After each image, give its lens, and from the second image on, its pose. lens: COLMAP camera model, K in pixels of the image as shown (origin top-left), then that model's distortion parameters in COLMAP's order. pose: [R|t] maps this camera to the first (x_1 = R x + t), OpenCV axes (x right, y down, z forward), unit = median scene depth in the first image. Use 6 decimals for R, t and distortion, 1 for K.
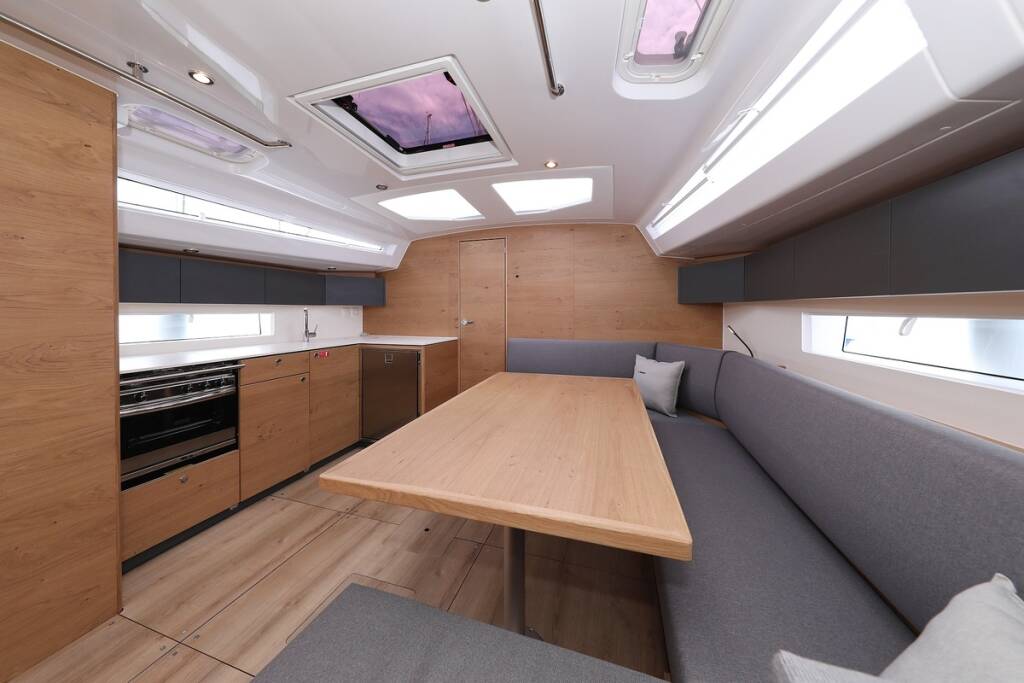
lens RADIAL K [[342.3, 0, 501.6], [0, 342.3, 313.9], [0, 0, 1]] dist [0.000090, -0.000030]
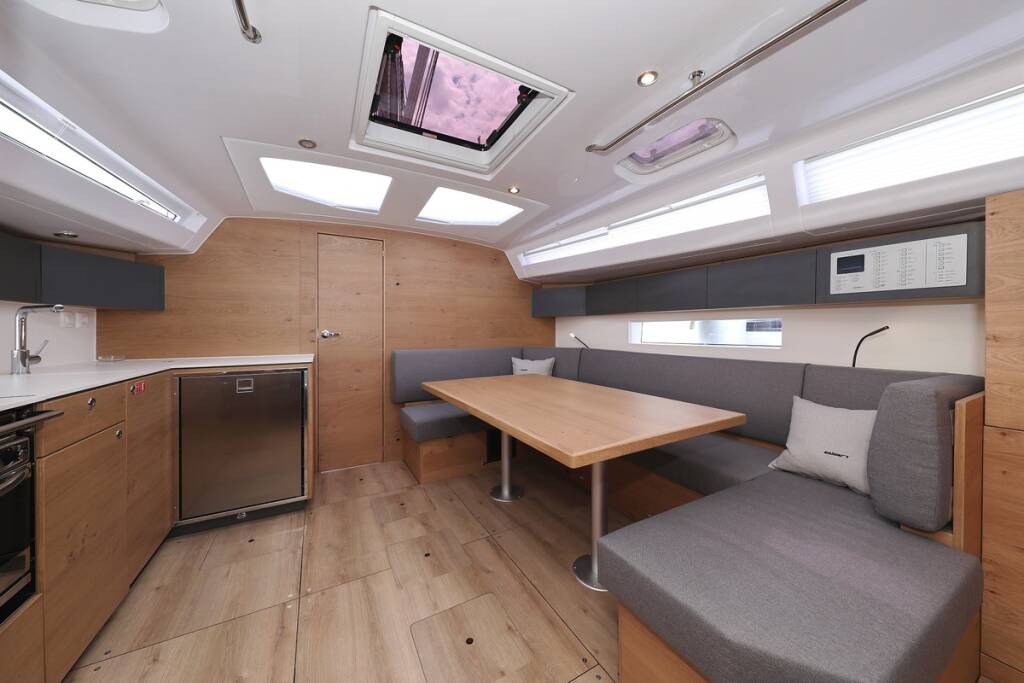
lens RADIAL K [[351.8, 0, 511.6], [0, 351.8, 334.7], [0, 0, 1]] dist [-0.001479, -0.000326]
pose [[0.670713, -0.008635, 0.741667, -0.527344], [0.009772, 0.999948, 0.002804, 0.033471], [-0.741653, 0.005367, 0.670762, 0.145659]]
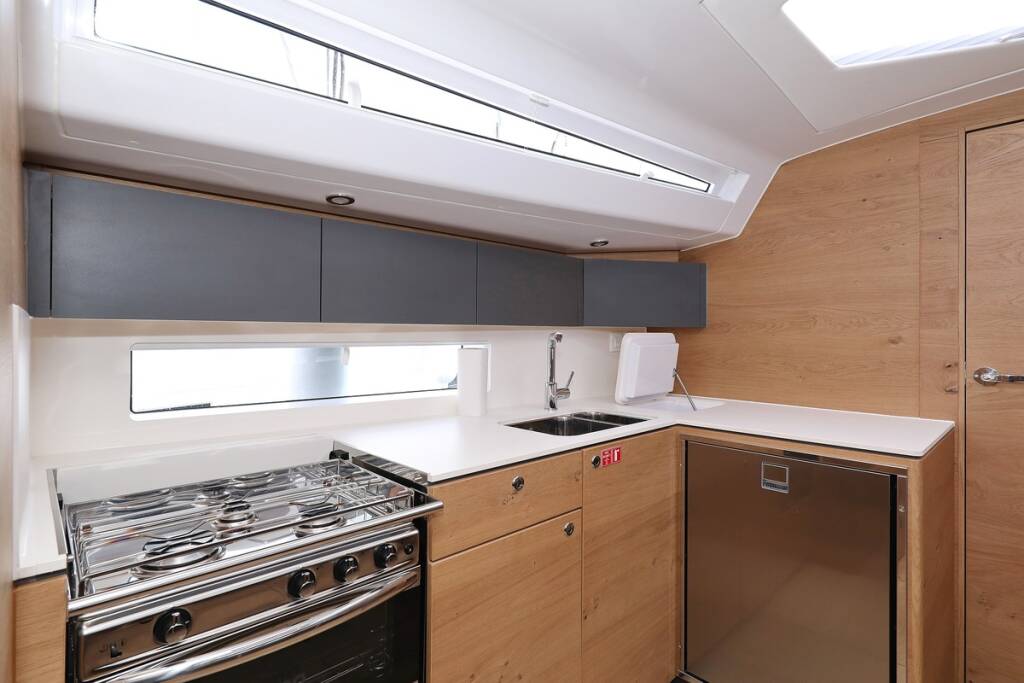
lens RADIAL K [[501.6, 0, 517.0], [0, 501.6, 328.8], [0, 0, 1]] dist [-0.000476, -0.000492]
pose [[0.886887, -0.003328, -0.461975, -0.350406], [-0.005759, 0.999817, -0.018258, -0.011298], [0.461951, 0.018853, 0.886705, 0.455777]]
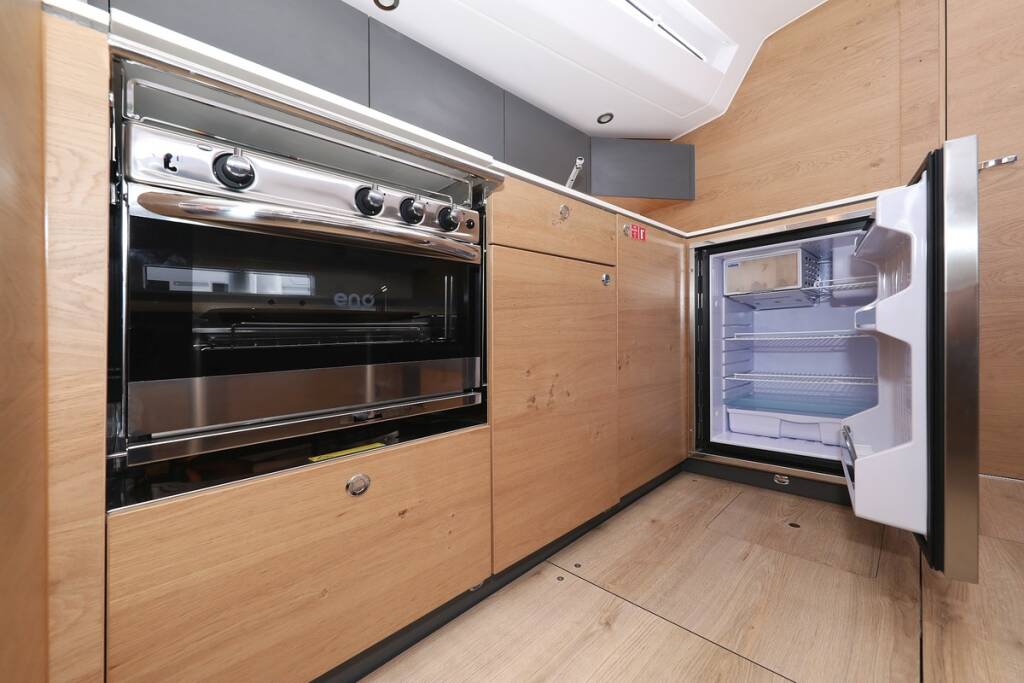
lens RADIAL K [[378.8, 0, 512.0], [0, 378.8, 341.5], [0, 0, 1]] dist [-0.000129, -0.003466]
pose [[0.888644, -0.004624, -0.458574, -0.438225], [0.012513, 0.999821, 0.014167, 0.235208], [0.458426, -0.018328, 0.888543, 0.516575]]
